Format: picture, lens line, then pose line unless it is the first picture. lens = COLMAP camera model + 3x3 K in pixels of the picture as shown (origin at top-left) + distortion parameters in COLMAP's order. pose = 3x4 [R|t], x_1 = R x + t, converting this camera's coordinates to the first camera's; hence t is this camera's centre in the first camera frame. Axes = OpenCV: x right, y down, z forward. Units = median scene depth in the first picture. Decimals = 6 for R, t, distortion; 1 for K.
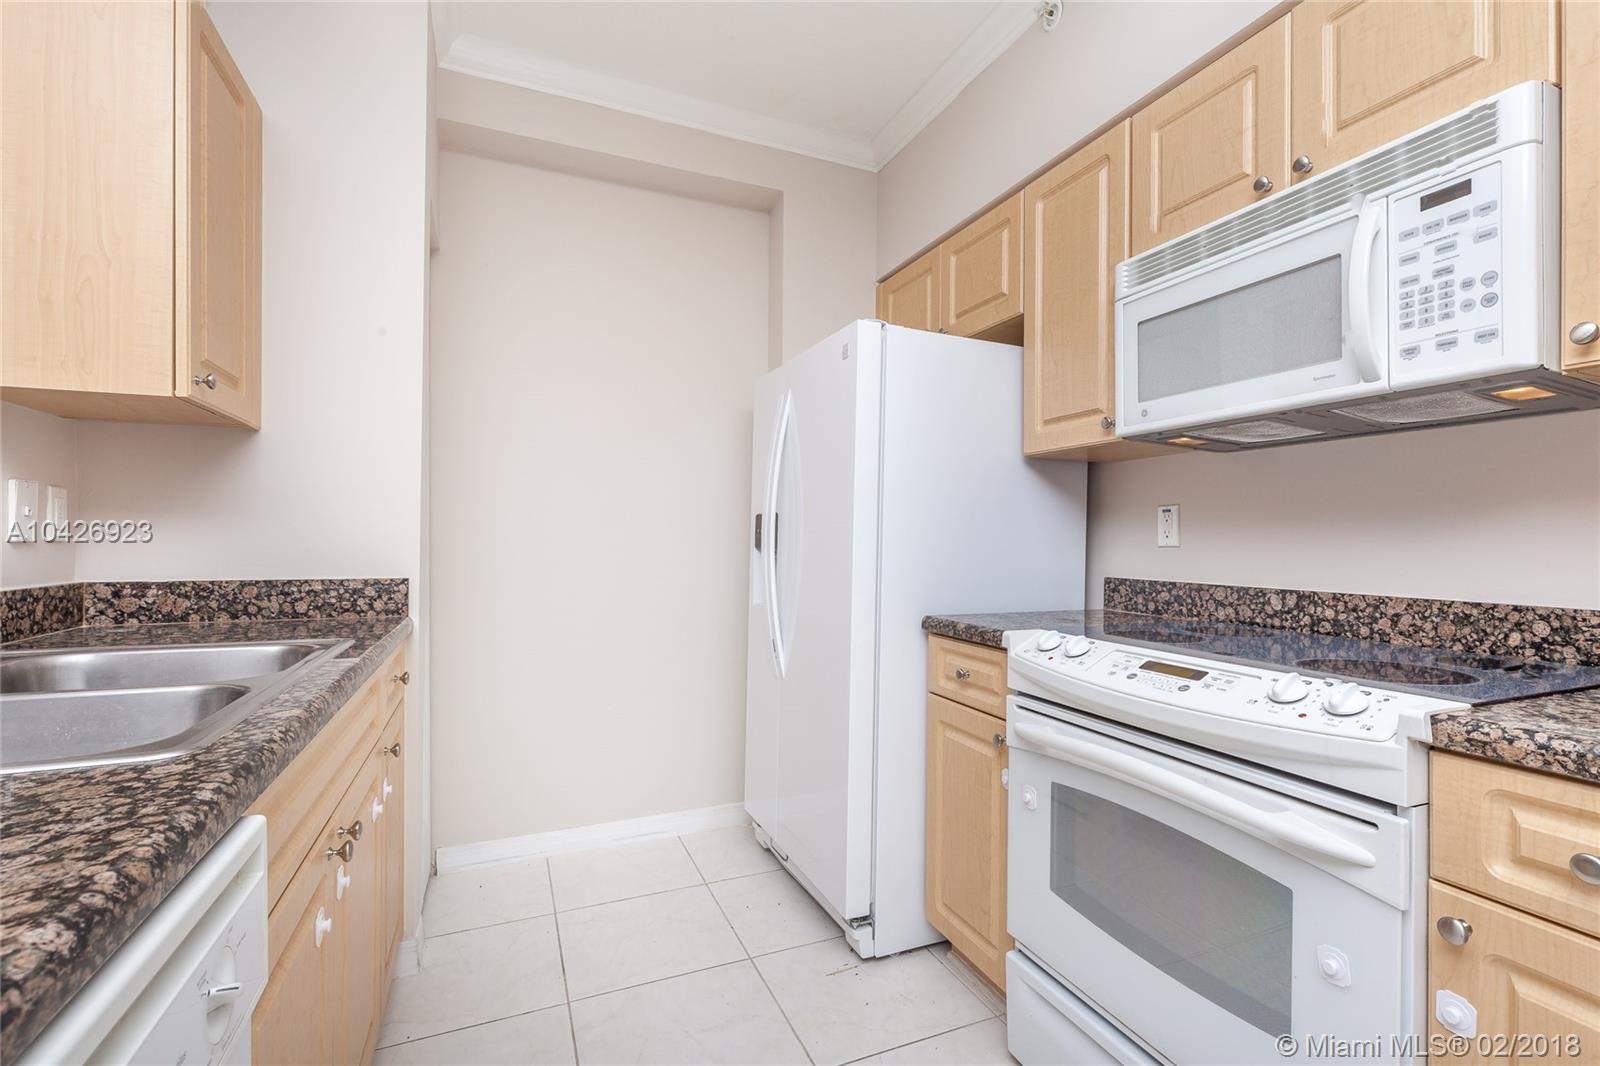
lens RADIAL K [[725.8, 0, 820.3], [0, 725.8, 537.4], [0, 0, 1]] dist [-0.000153, 0.000468]
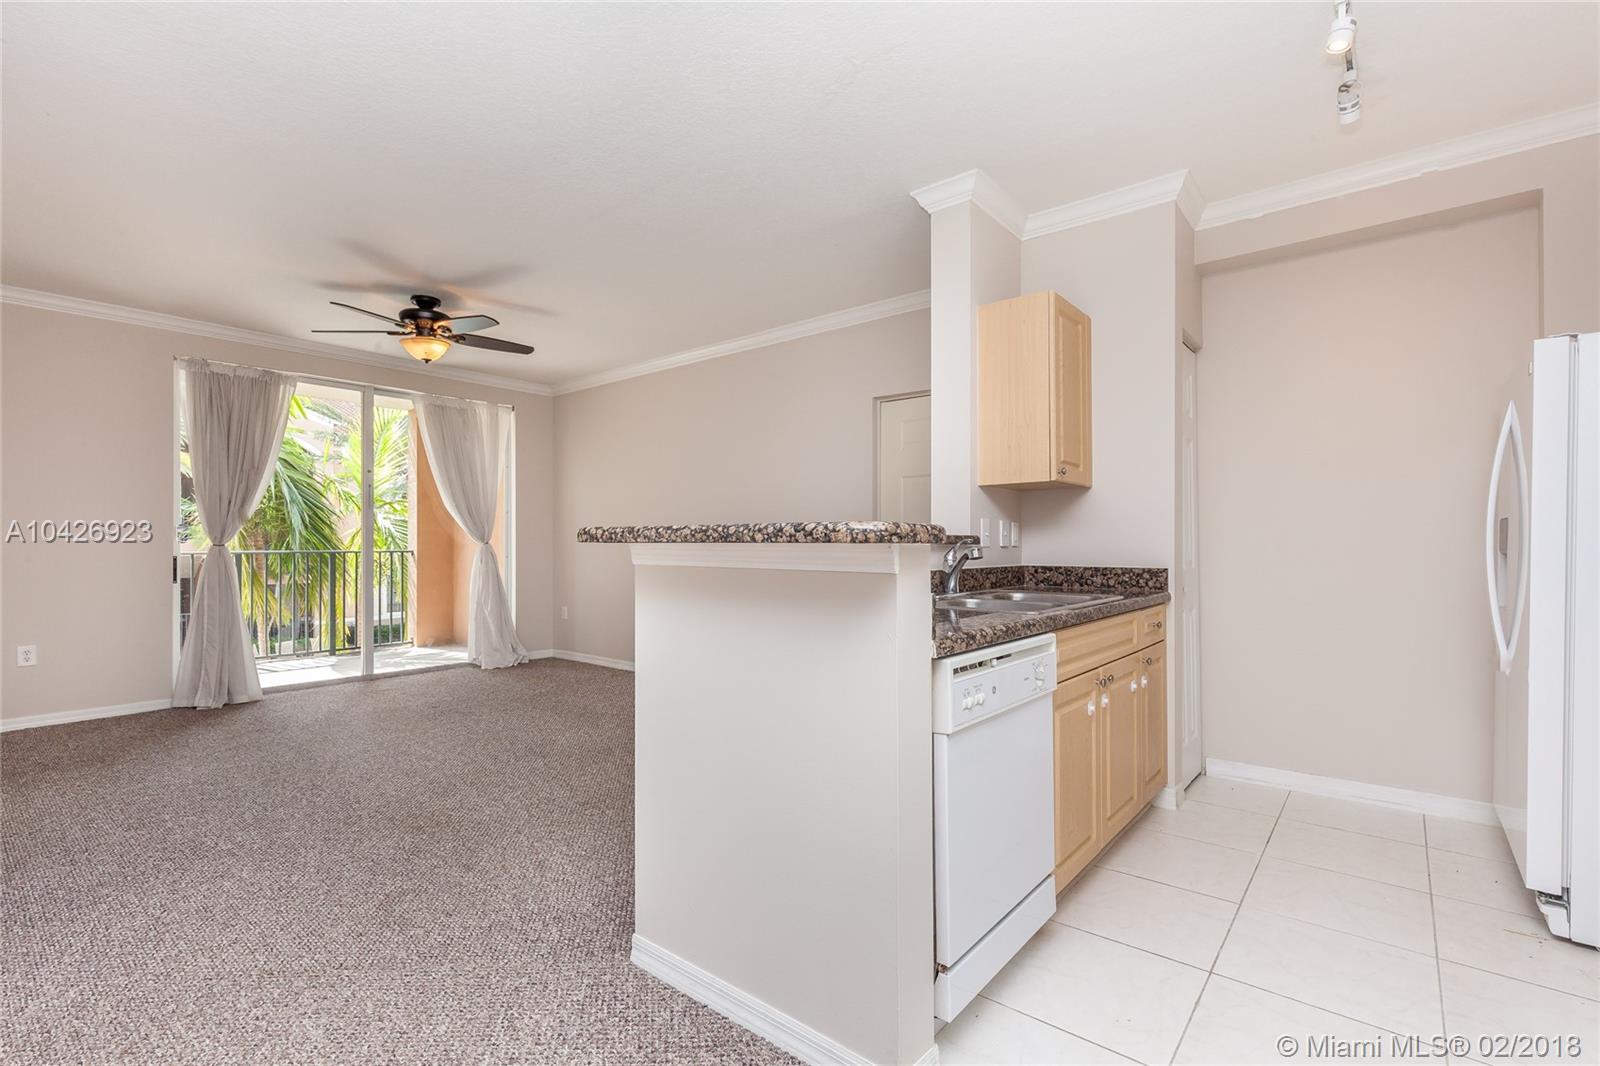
lens RADIAL K [[725.8, 0, 807.0], [0, 725.8, 539.2], [0, 0, 1]] dist [-0.000153, 0.000468]
pose [[0.443573, -0.013232, -0.896141, 0.630008], [0.004299, 0.999911, -0.012636, 0.008370], [0.896228, 0.001752, 0.443590, -0.535275]]
